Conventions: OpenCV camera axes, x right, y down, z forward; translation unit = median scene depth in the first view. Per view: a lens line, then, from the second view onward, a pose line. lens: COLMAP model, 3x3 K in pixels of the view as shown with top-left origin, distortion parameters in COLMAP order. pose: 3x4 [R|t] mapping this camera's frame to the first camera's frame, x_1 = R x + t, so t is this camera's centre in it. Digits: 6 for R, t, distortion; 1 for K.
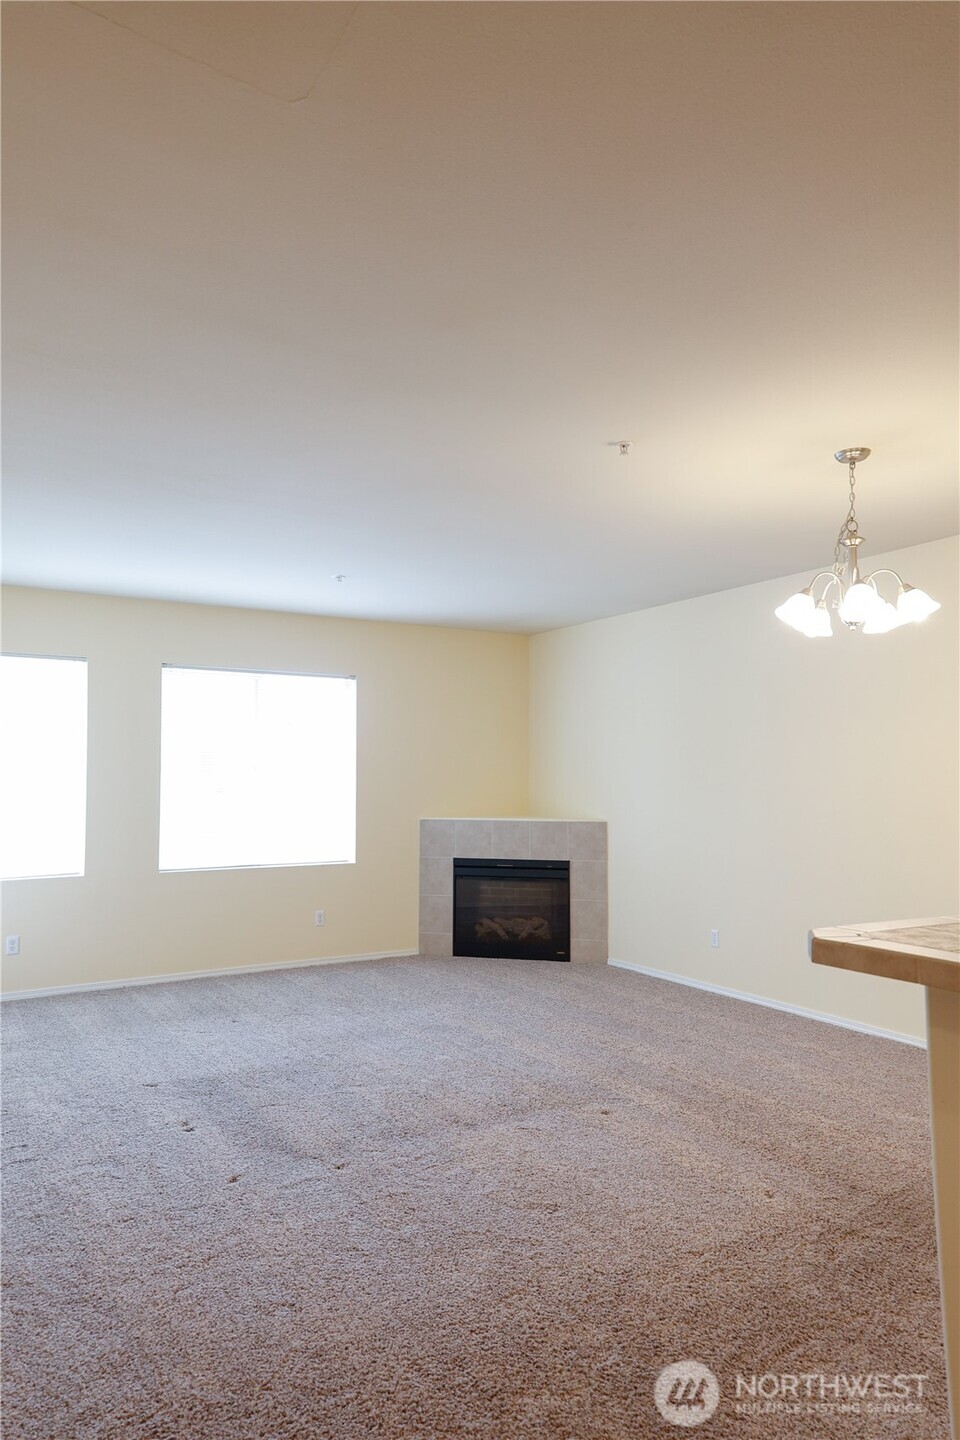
lens RADIAL K [[973.2, 0, 489.3], [0, 973.2, 752.6], [0, 0, 1]] dist [0.058217, 0.016625]
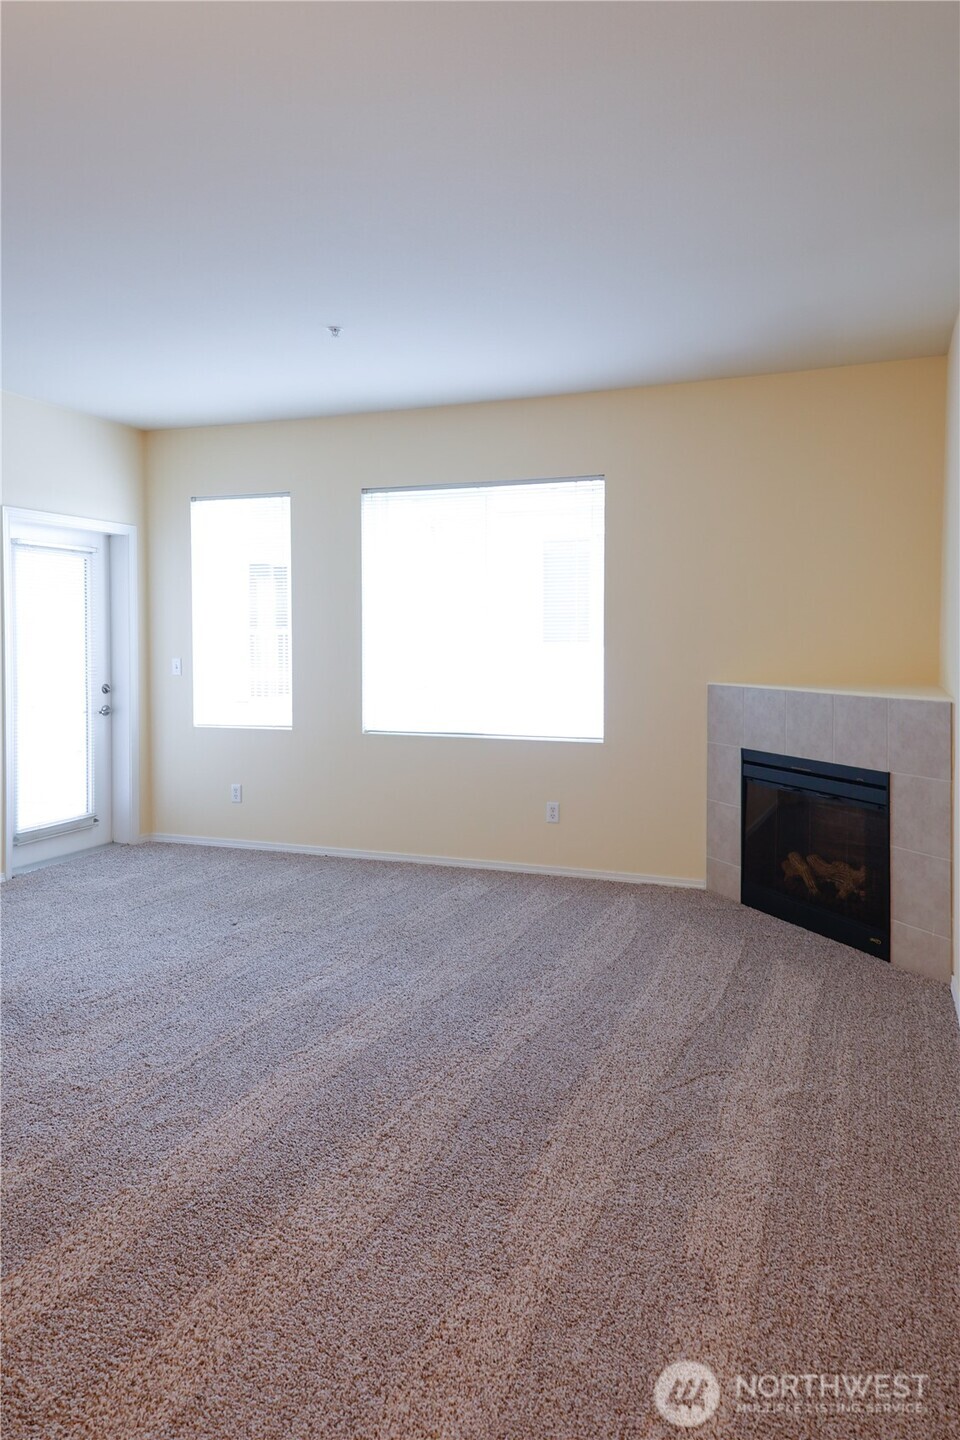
lens RADIAL K [[973.2, 0, 461.4], [0, 973.2, 670.0], [0, 0, 1]] dist [0.058217, 0.016625]
pose [[0.640188, 0.024423, -0.767830, 0.545745], [0.026575, 0.998192, 0.053907, 0.033723], [0.767759, -0.054916, 0.638381, 0.780557]]
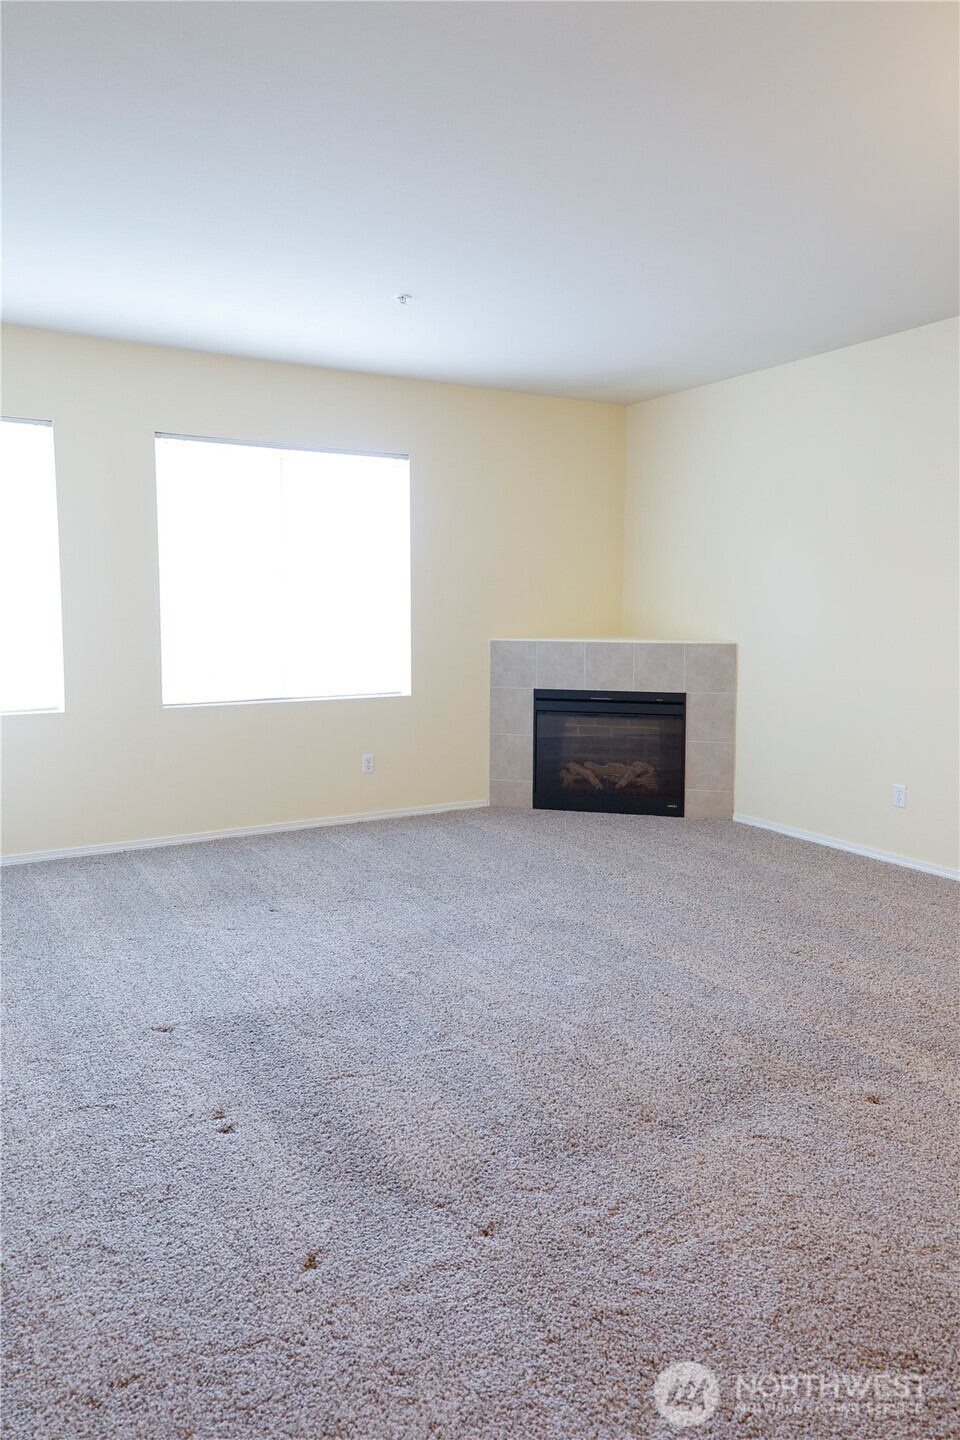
lens RADIAL K [[973.2, 0, 512.5], [0, 973.2, 682.5], [0, 0, 1]] dist [0.058217, 0.016625]
pose [[0.999801, -0.002234, 0.019817, -0.117300], [-0.000082, 0.993236, 0.116114, 0.017921], [-0.019942, -0.116093, 0.993038, 0.352547]]
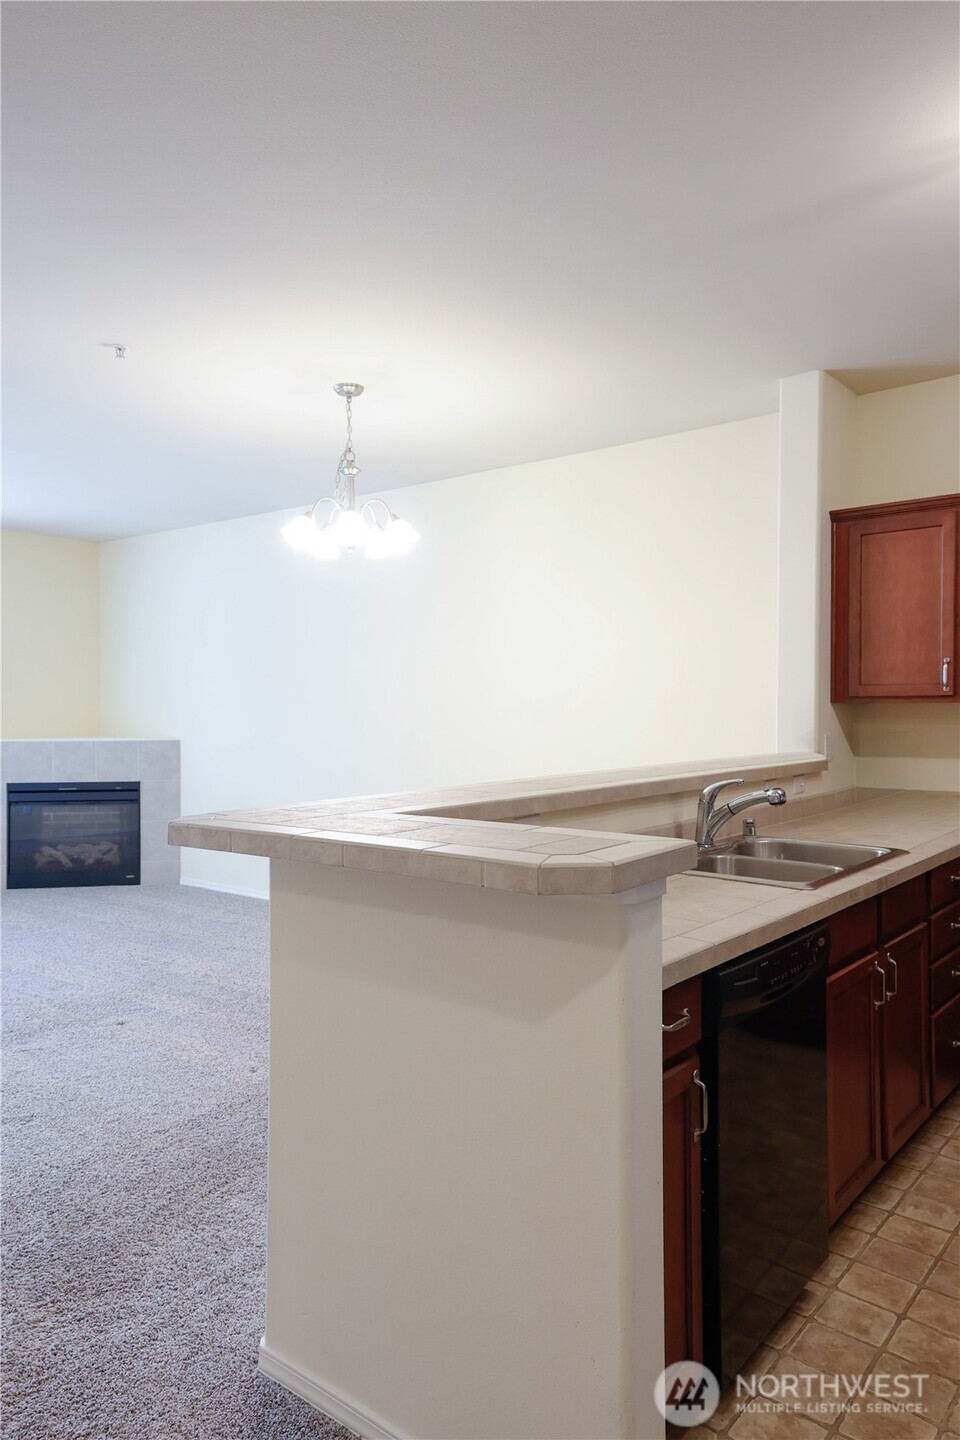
lens RADIAL K [[973.2, 0, 442.4], [0, 973.2, 725.1], [0, 0, 1]] dist [0.058217, 0.016625]
pose [[0.930193, -0.015031, 0.366763, 0.009490], [-0.005663, 0.998455, 0.055283, 0.000571], [-0.367027, -0.053501, 0.928670, -0.007003]]
